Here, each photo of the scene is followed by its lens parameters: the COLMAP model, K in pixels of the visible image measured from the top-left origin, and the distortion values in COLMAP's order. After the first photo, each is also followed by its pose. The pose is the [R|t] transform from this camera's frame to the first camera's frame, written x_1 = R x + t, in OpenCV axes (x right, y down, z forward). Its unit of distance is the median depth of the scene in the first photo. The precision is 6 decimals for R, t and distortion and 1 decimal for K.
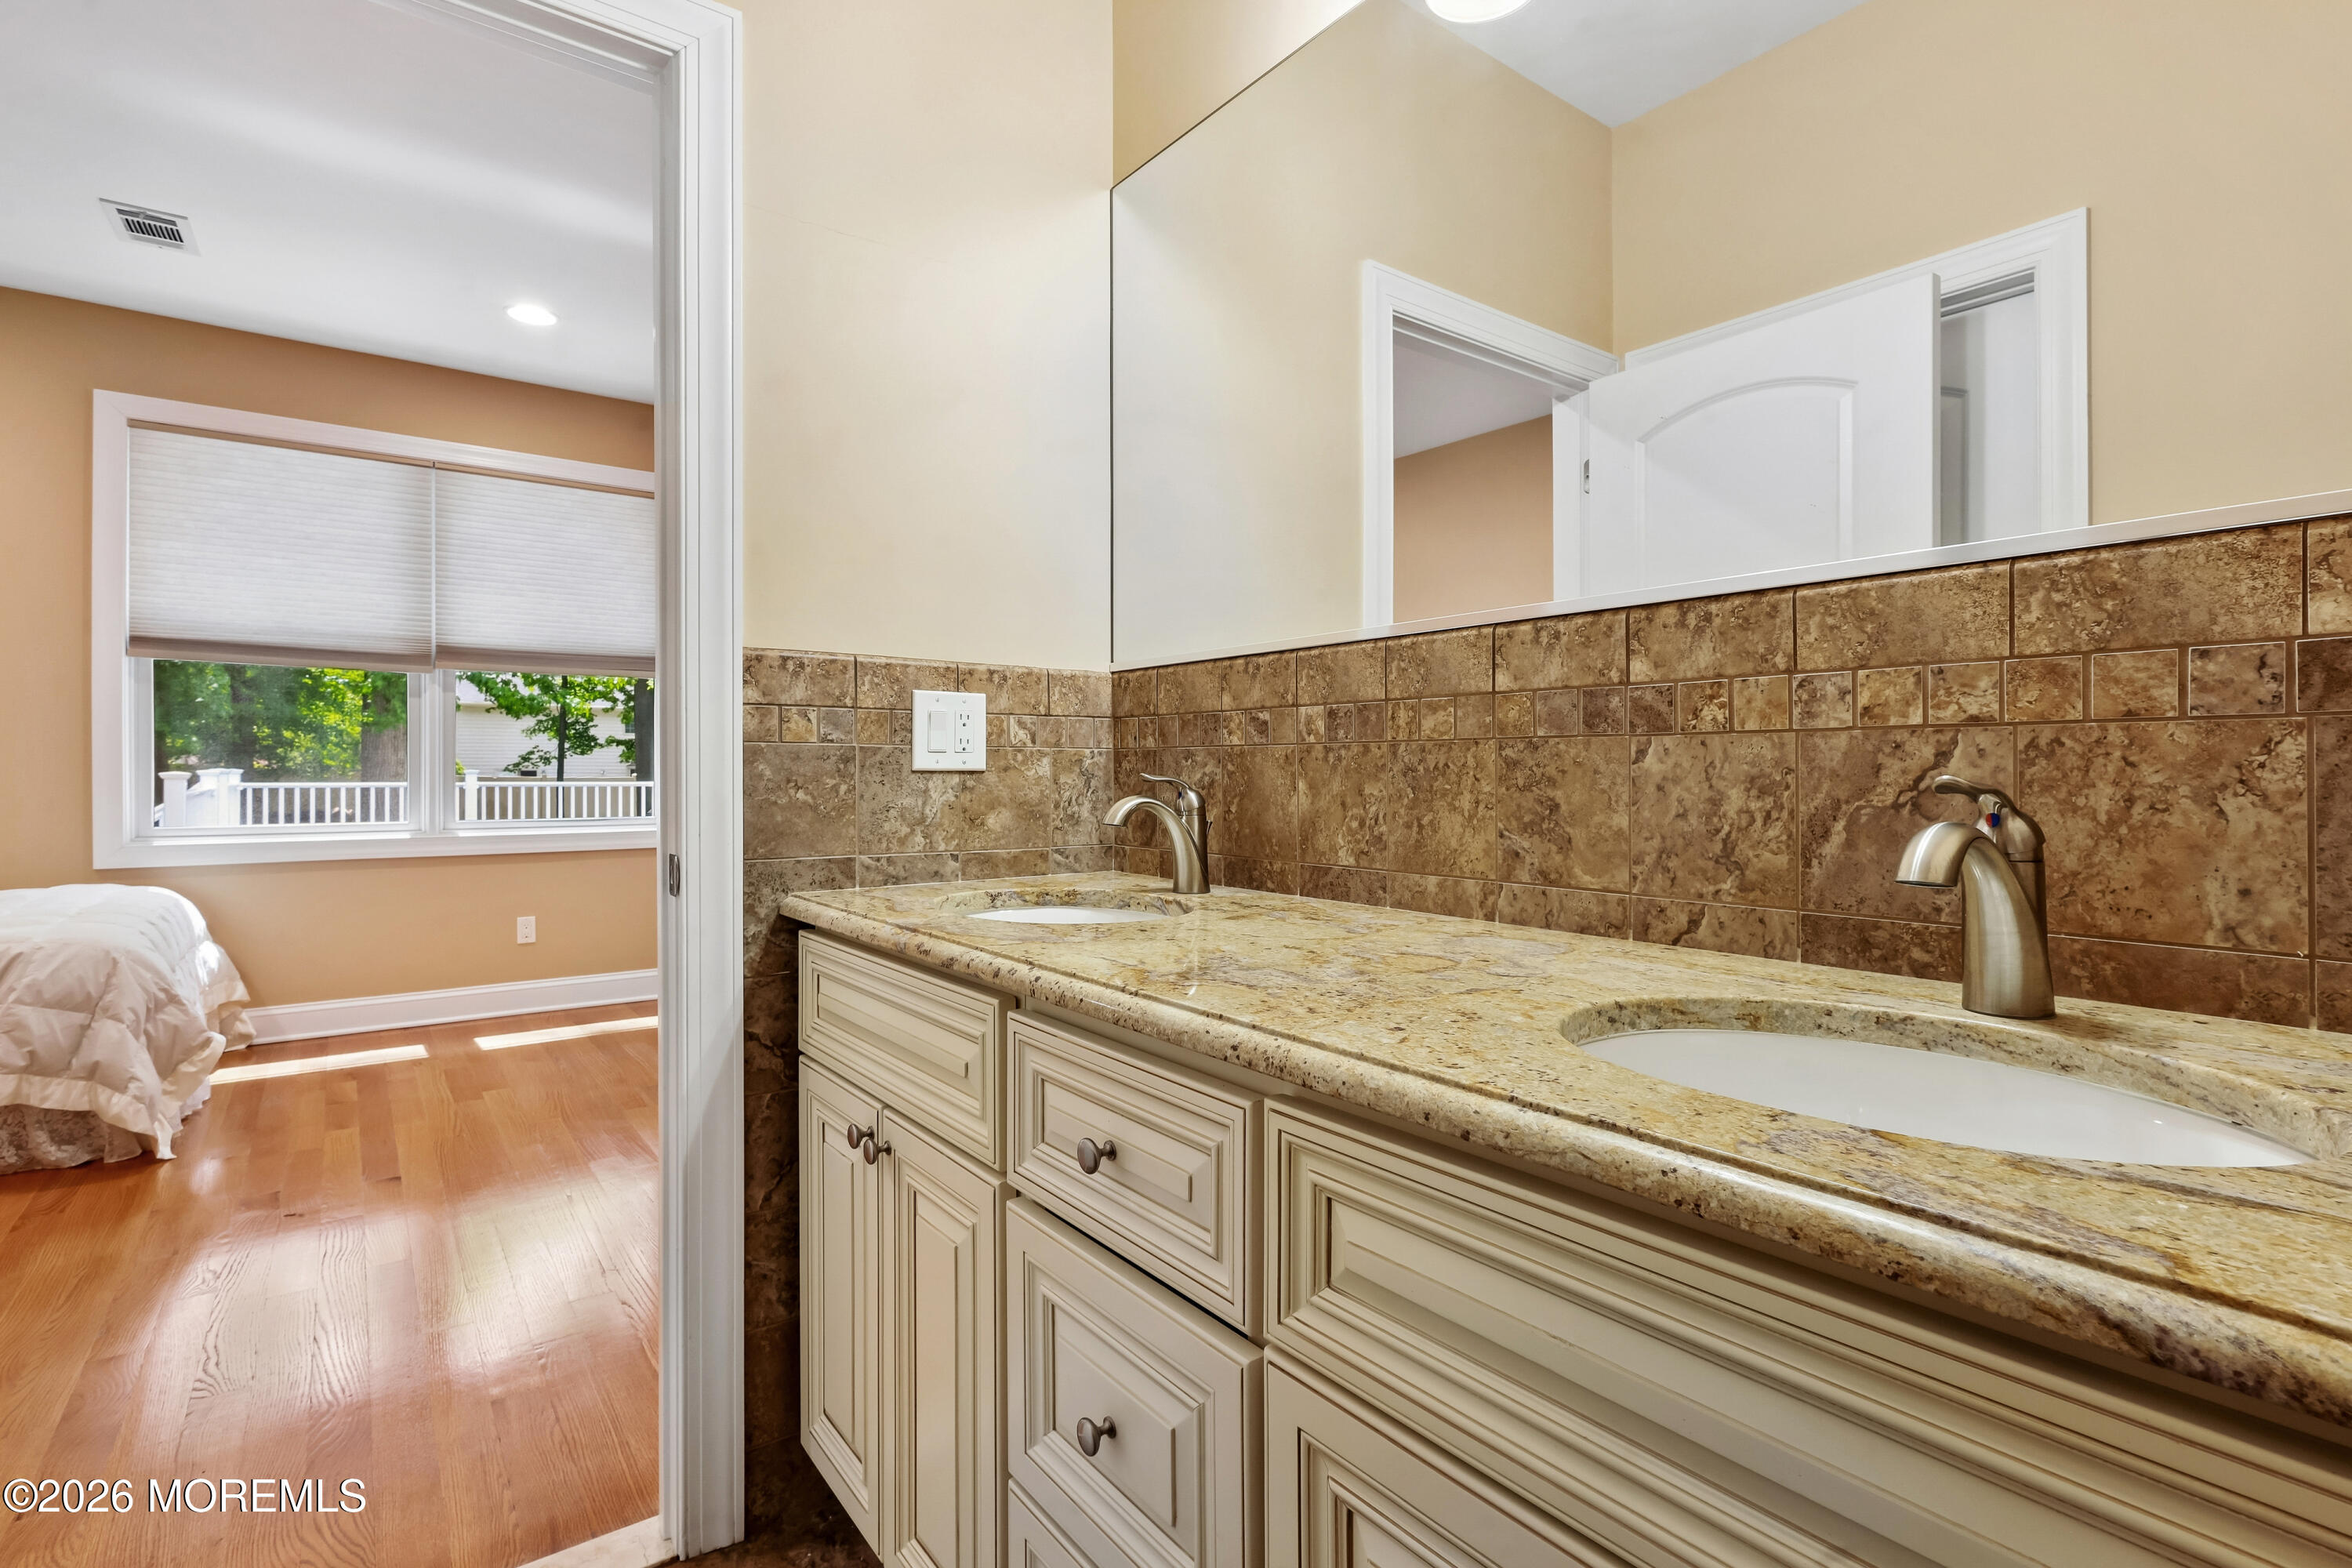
lens RADIAL K [[1094.5, 0, 1169.4], [0, 1094.5, 781.3], [0, 0, 1]] dist [0.001575, -0.000361]
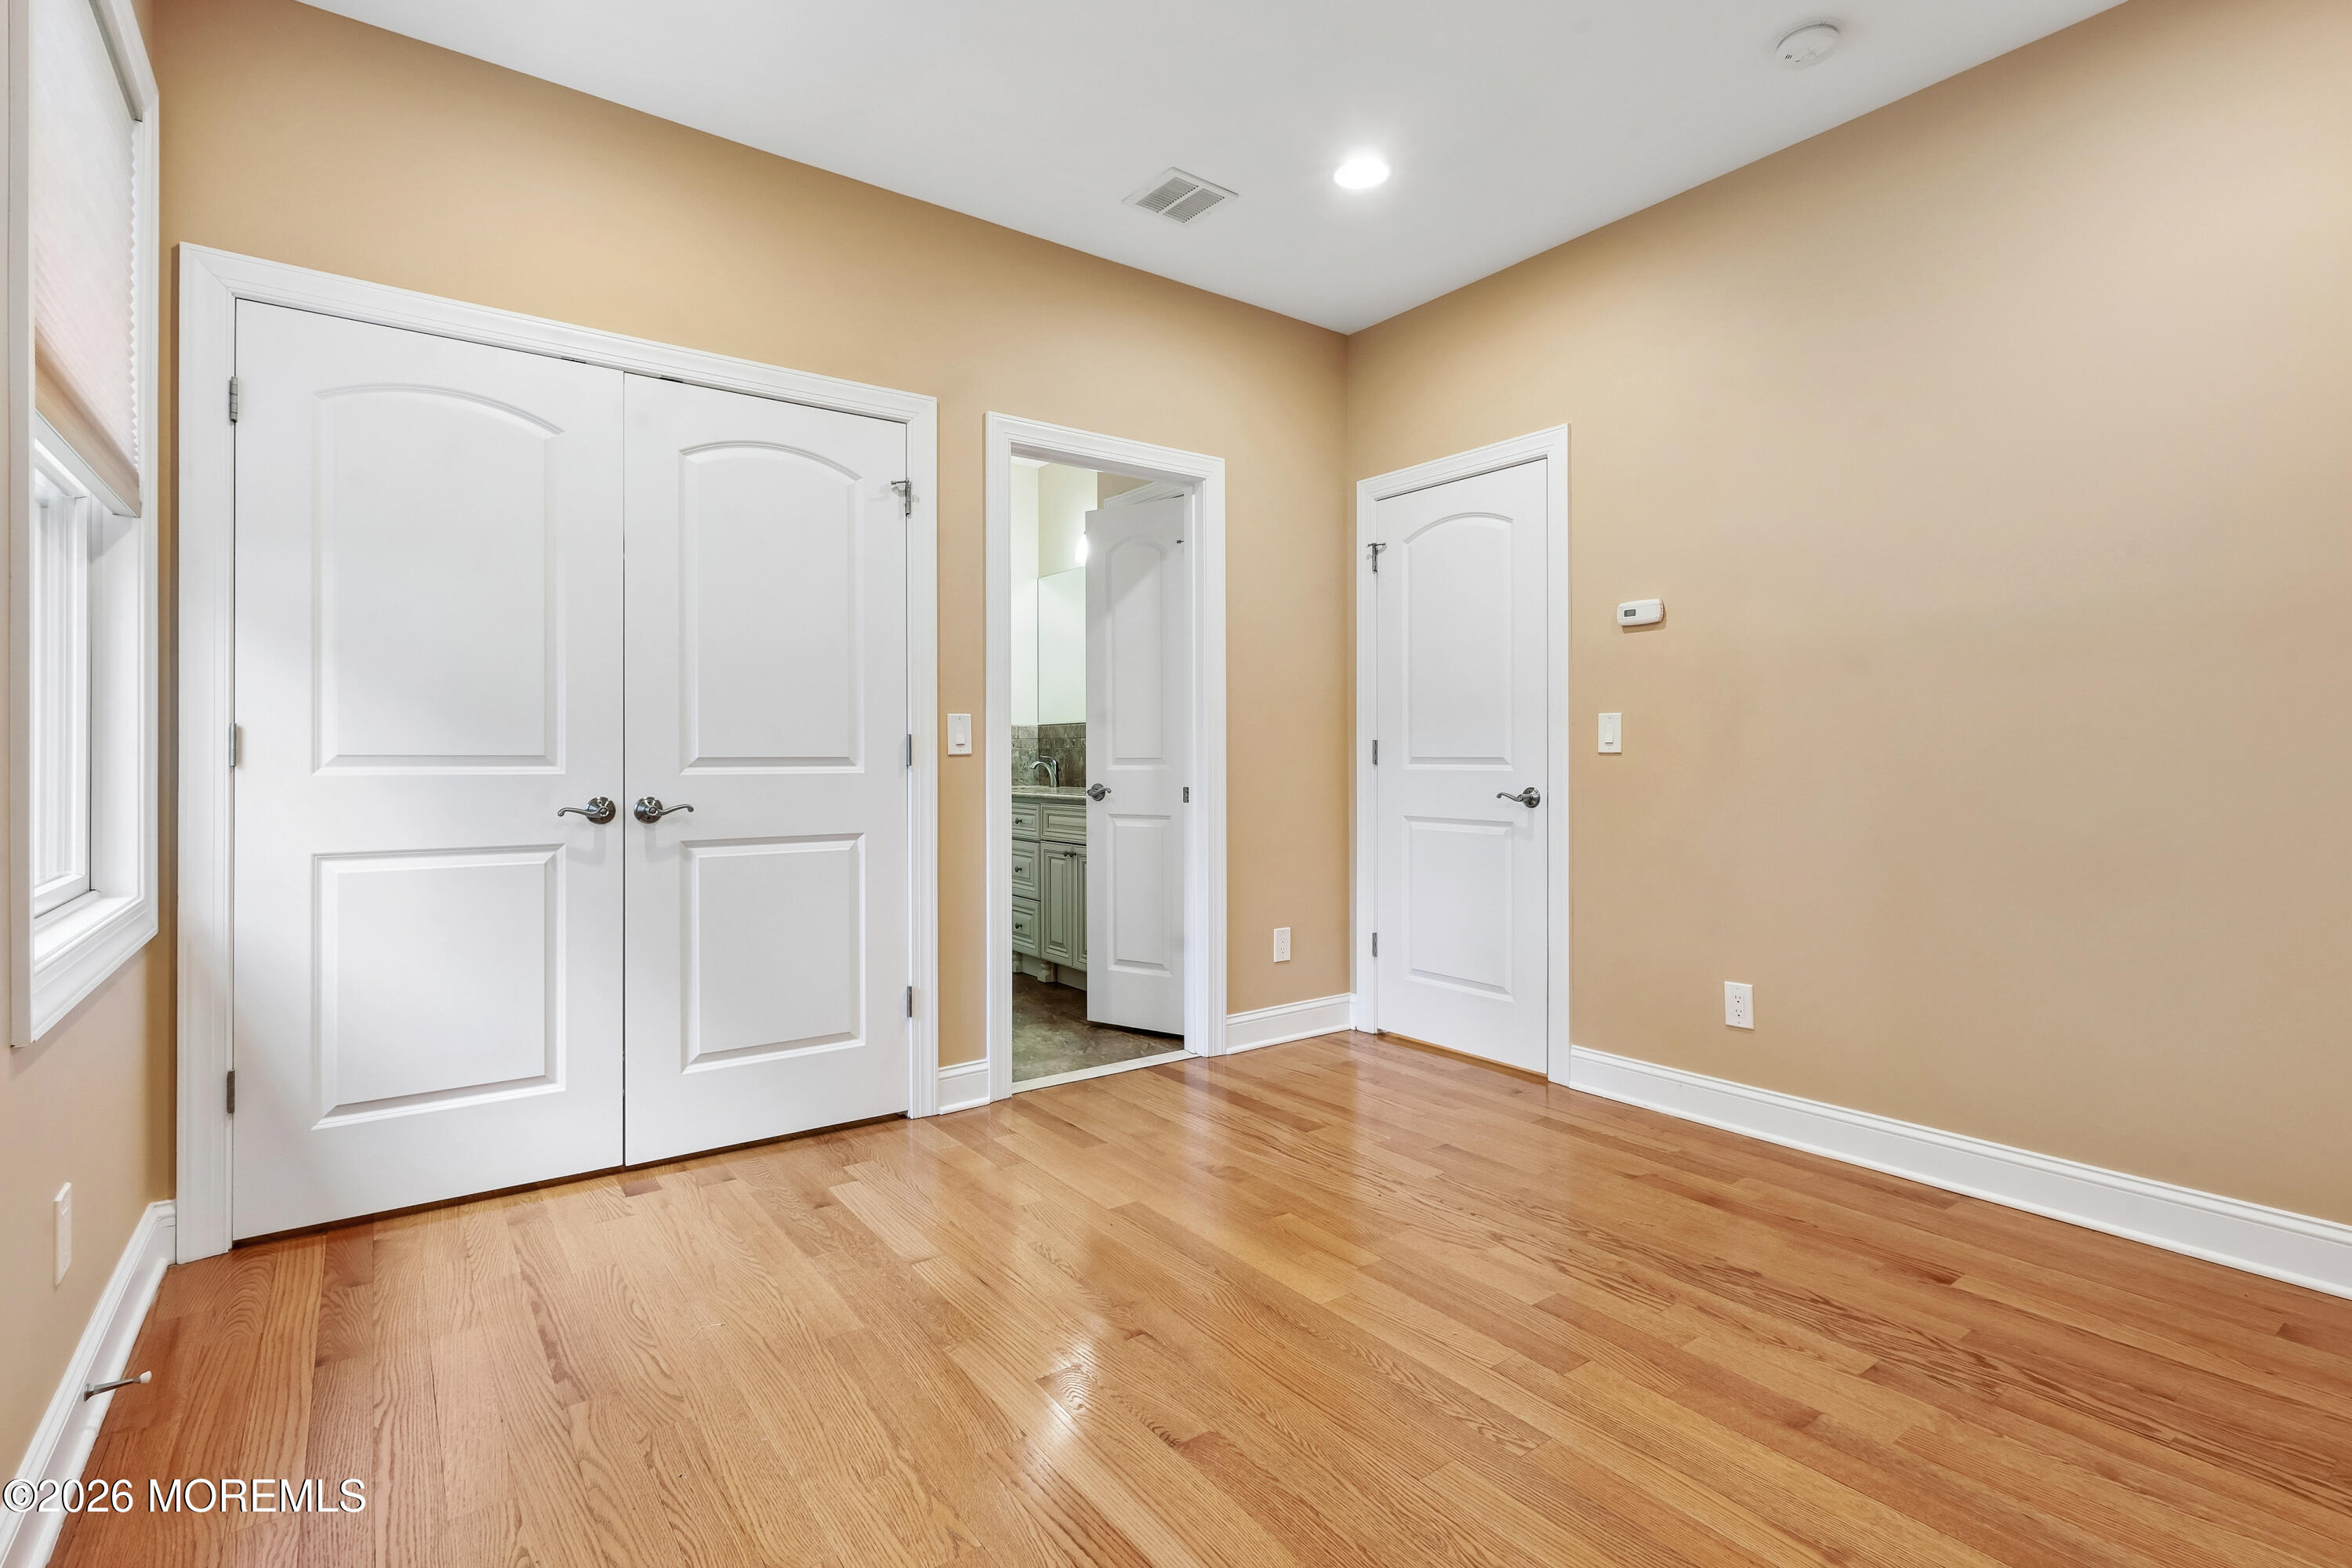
lens RADIAL K [[1094.5, 0, 1180.0], [0, 1094.5, 775.5], [0, 0, 1]] dist [0.001575, -0.000361]
pose [[0.999970, -0.002746, -0.007273, 0.411382], [0.002791, 0.999977, 0.006164, 0.033845], [0.007256, -0.006184, 0.999955, -2.370331]]
